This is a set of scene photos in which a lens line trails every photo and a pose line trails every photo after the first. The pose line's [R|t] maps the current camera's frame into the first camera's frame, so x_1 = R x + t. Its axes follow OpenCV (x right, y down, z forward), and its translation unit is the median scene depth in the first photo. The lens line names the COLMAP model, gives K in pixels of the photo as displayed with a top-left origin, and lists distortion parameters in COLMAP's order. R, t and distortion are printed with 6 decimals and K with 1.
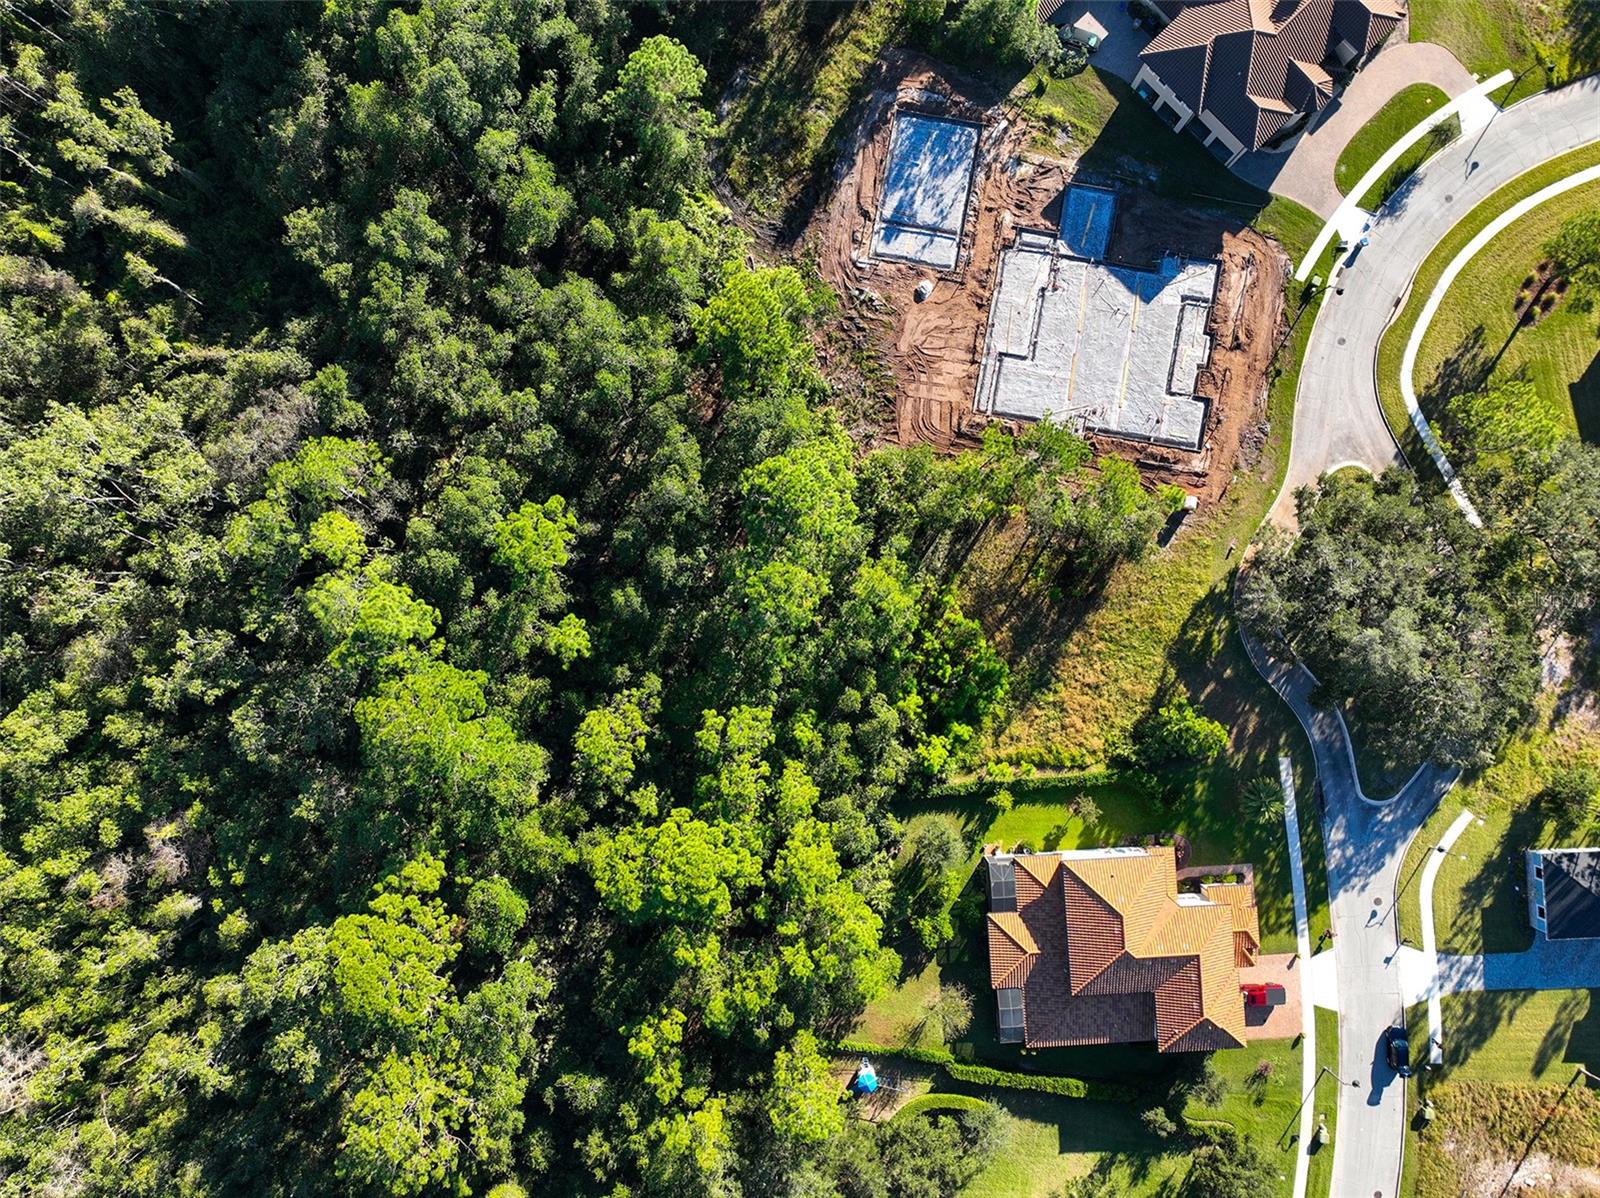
lens RADIAL K [[1119.1, 0, 800.0], [0, 1119.1, 599.0], [0, 0, 1]] dist [0.000108, 0.014186]
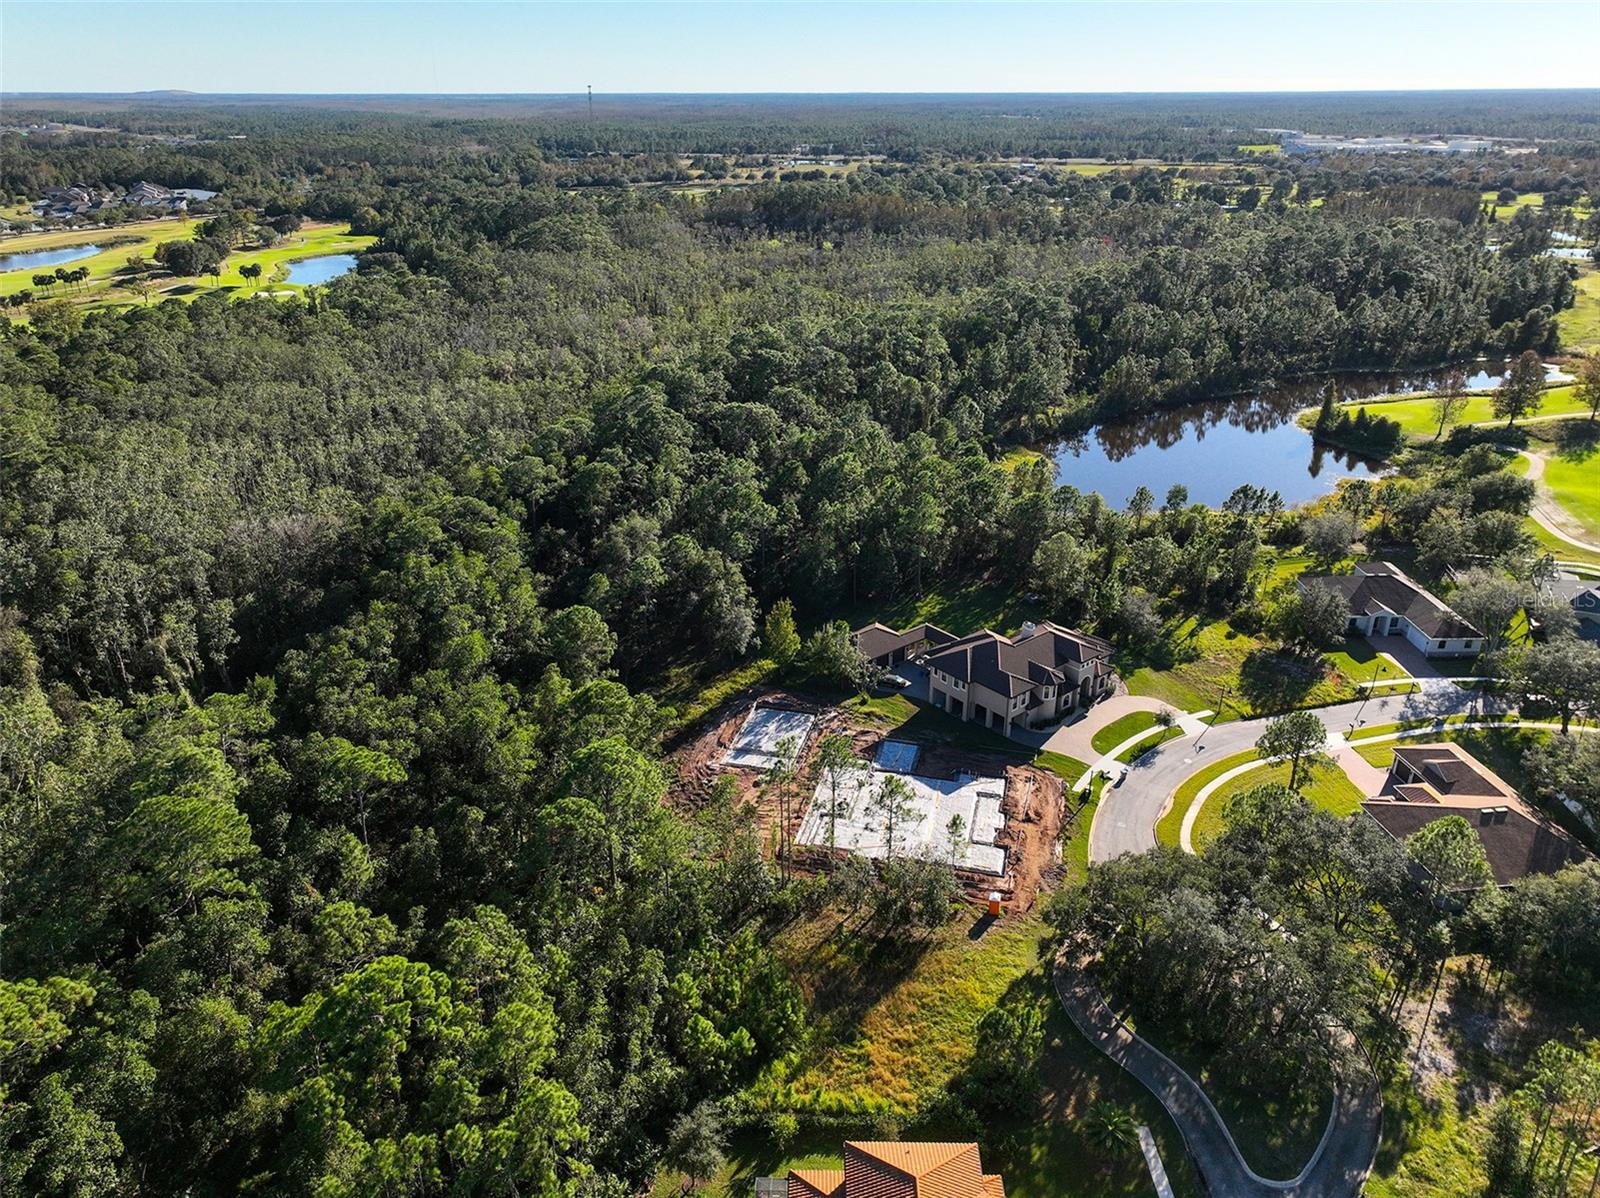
lens RADIAL K [[1119.1, 0, 800.0], [0, 1119.1, 599.0], [0, 0, 1]] dist [0.000108, 0.014186]
pose [[0.996969, 0.045838, -0.062864, 0.219639], [-0.076404, 0.424399, -0.902246, 0.721882], [-0.014677, 0.904314, 0.426615, 0.314789]]
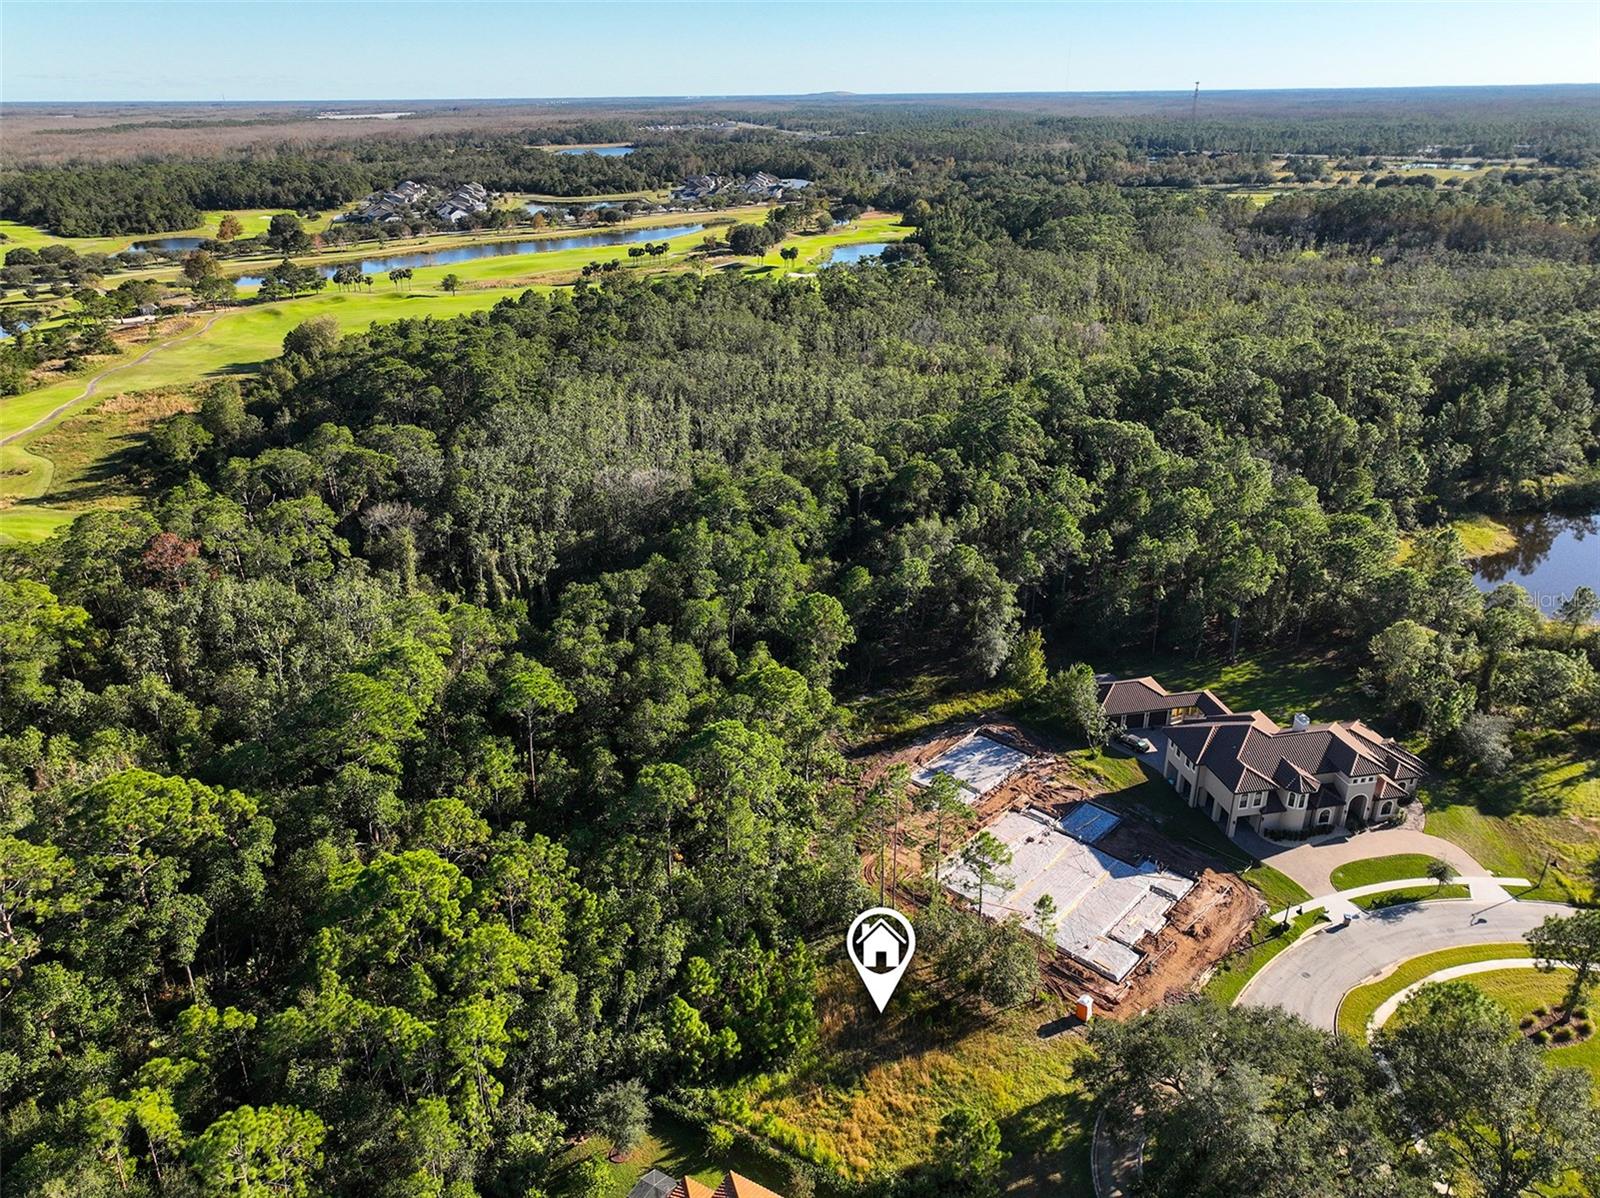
lens RADIAL K [[1119.1, 0, 800.0], [0, 1119.1, 599.0], [0, 0, 1]] dist [0.000108, 0.014186]
pose [[0.838956, 0.233441, -0.491588, 0.516031], [-0.544197, 0.362633, -0.756536, 0.594945], [0.001659, 0.902221, 0.431271, 0.312248]]
